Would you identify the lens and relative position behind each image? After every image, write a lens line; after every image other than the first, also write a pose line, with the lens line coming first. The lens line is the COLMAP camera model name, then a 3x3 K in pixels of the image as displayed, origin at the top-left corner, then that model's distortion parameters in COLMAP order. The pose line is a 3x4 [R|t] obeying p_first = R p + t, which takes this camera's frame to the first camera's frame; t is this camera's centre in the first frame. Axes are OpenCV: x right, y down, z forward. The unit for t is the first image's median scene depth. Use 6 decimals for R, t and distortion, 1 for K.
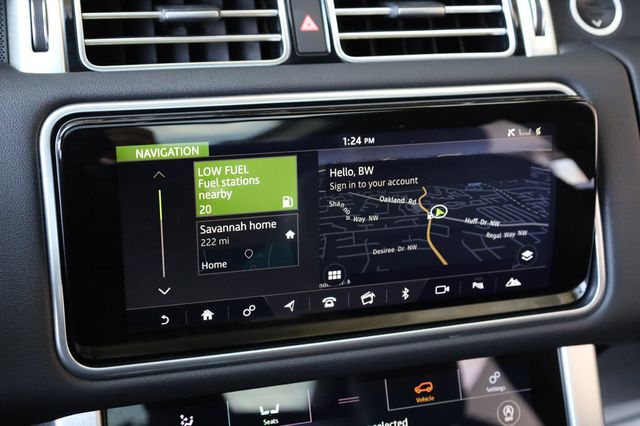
lens RADIAL K [[926.6, 0, 320.0], [0, 926.6, 213.0], [0, 0, 1]] dist [-0.011136, 0.016261]
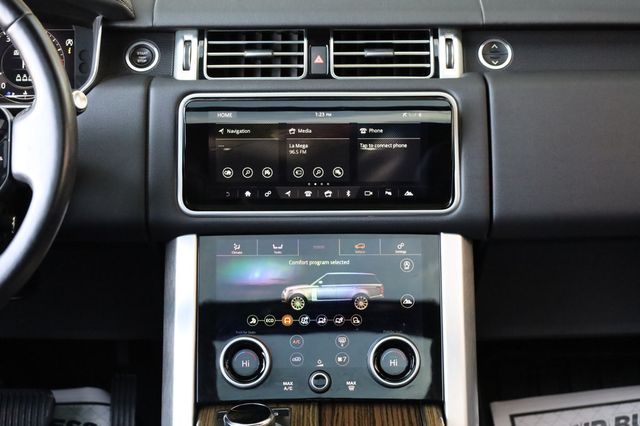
lens RADIAL K [[1240.0, 0, 320.0], [0, 1240.0, 213.0], [0, 0, 1]] dist [-0.052371, 0.107879]
pose [[0.957485, 0.048338, -0.284403, 0.764560], [-0.073106, 0.994338, -0.077122, 0.326204], [0.279065, 0.094635, 0.955598, -1.498428]]
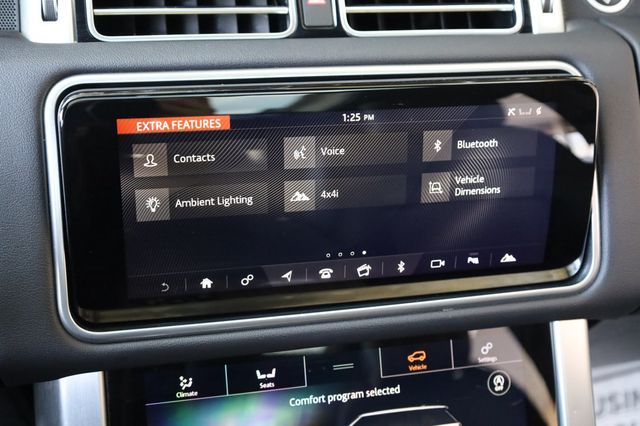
lens RADIAL K [[851.3, 0, 320.0], [0, 851.3, 213.0], [0, 0, 1]] dist [-0.003783, 0.030172]
pose [[0.998826, 0.030075, -0.037983, 0.035288], [-0.027545, 0.997475, 0.065464, -0.030689], [0.039855, -0.064341, 0.997132, 0.057435]]
